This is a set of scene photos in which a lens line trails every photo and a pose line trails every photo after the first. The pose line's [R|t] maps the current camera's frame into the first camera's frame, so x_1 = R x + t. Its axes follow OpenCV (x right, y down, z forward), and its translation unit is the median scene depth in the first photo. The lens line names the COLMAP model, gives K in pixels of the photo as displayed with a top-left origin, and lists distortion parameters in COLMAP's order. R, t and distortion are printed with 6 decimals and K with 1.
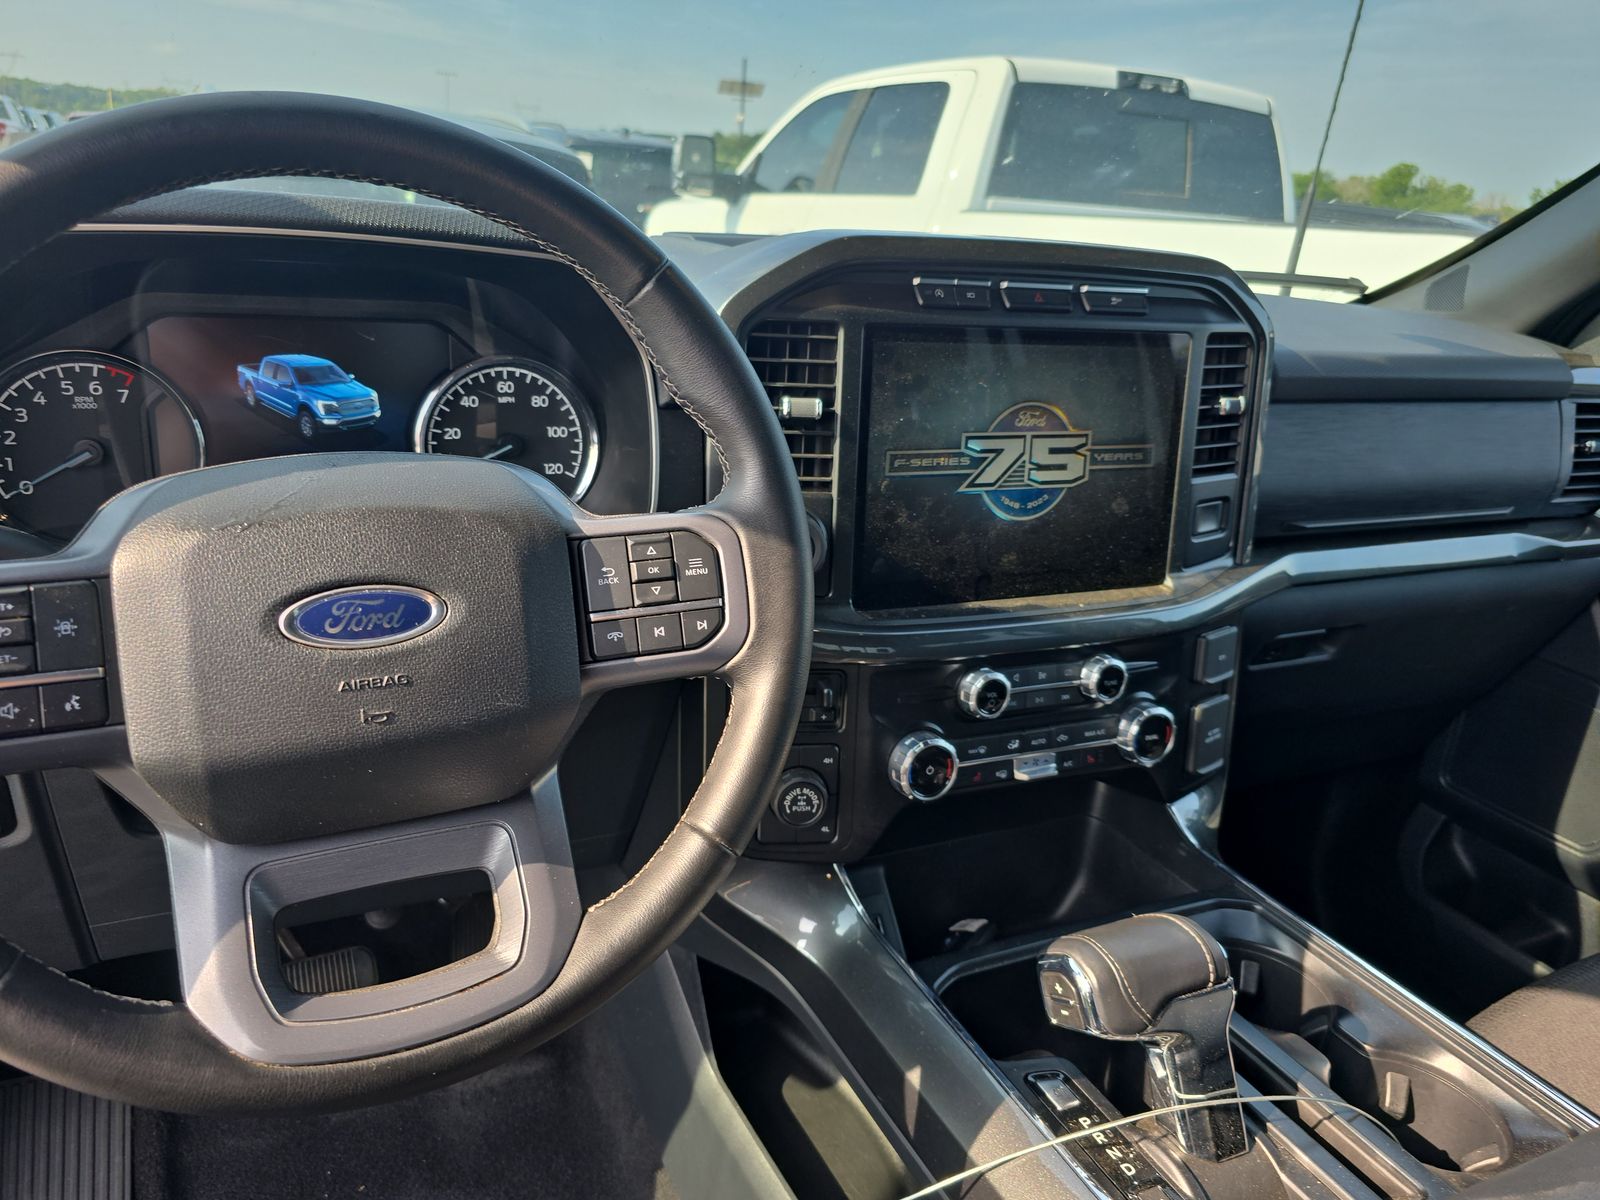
lens RADIAL K [[1068.2, 0, 799.8], [0, 1068.2, 576.2], [0, 0, 1]] dist [0.071813, -0.092912]
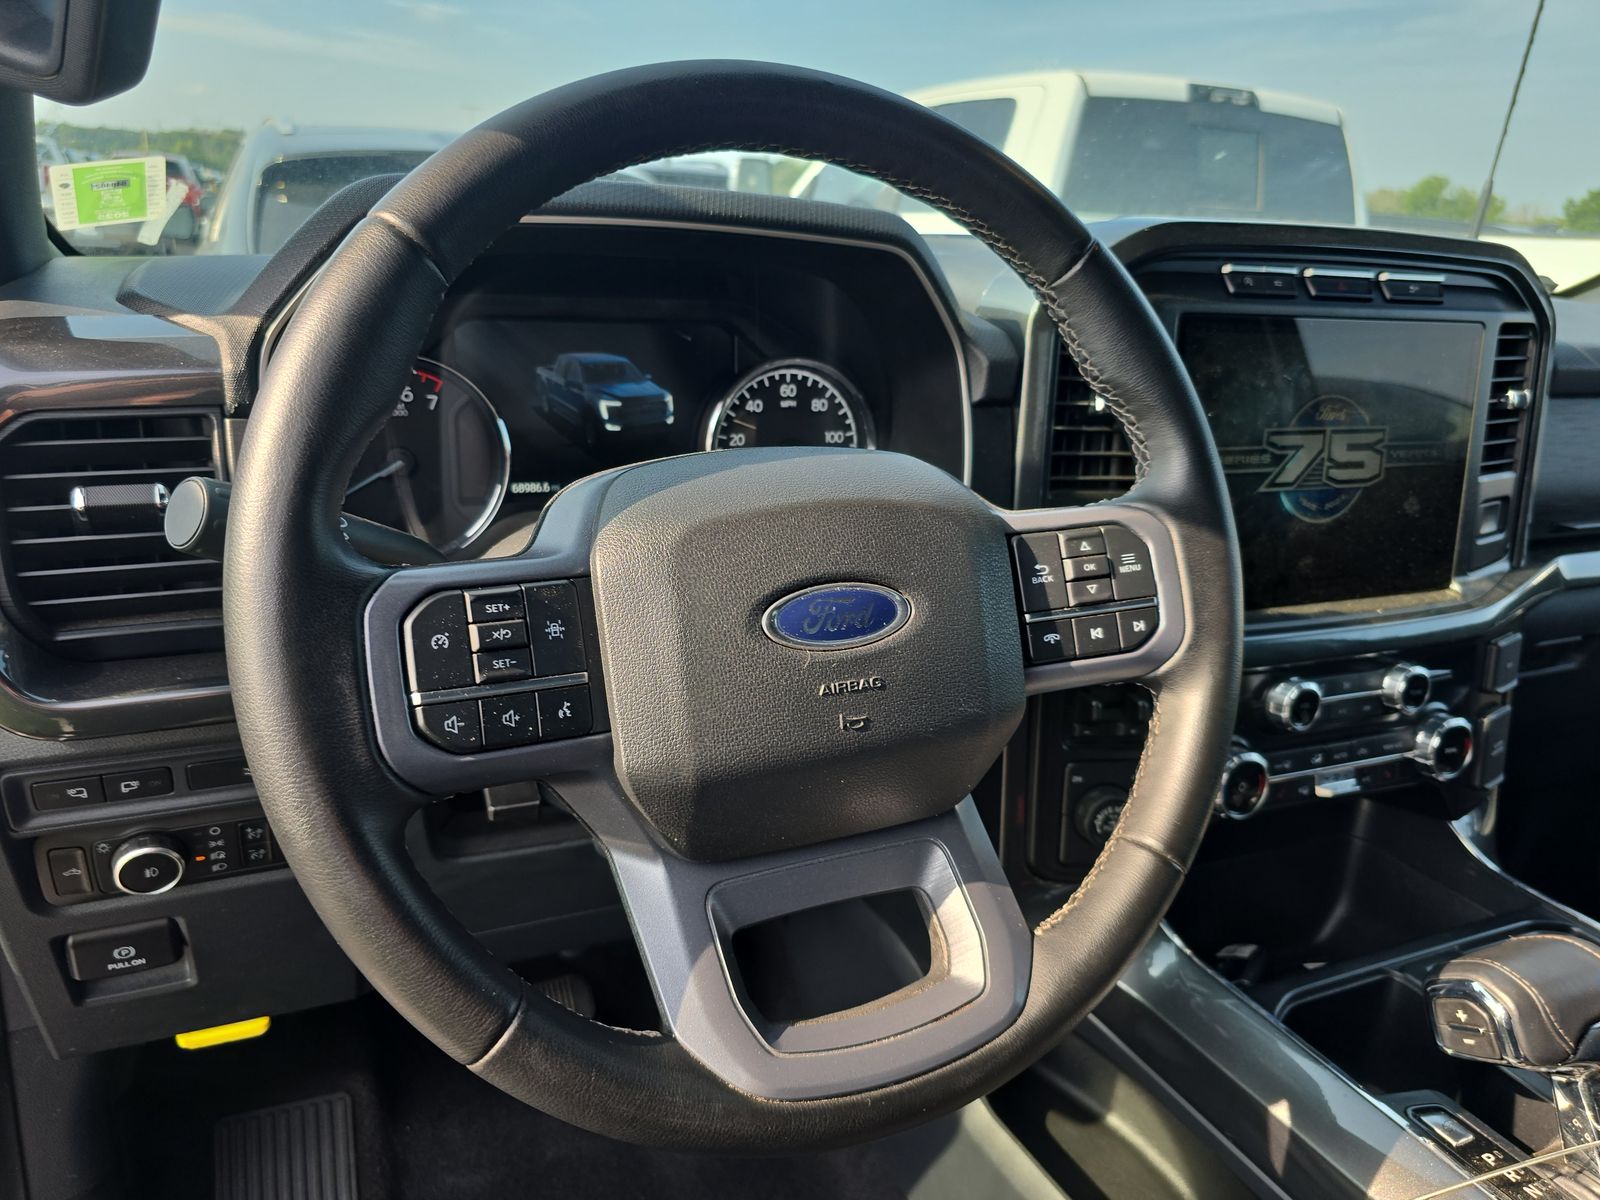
lens RADIAL K [[1074.2, 0, 798.1], [0, 1074.2, 594.4], [0, 0, 1]] dist [0.051974, -0.045363]
pose [[0.999786, -0.013958, -0.015300, -0.251691], [0.013805, 0.999854, -0.010050, 0.016203], [0.015438, 0.009837, 0.999832, 0.039130]]
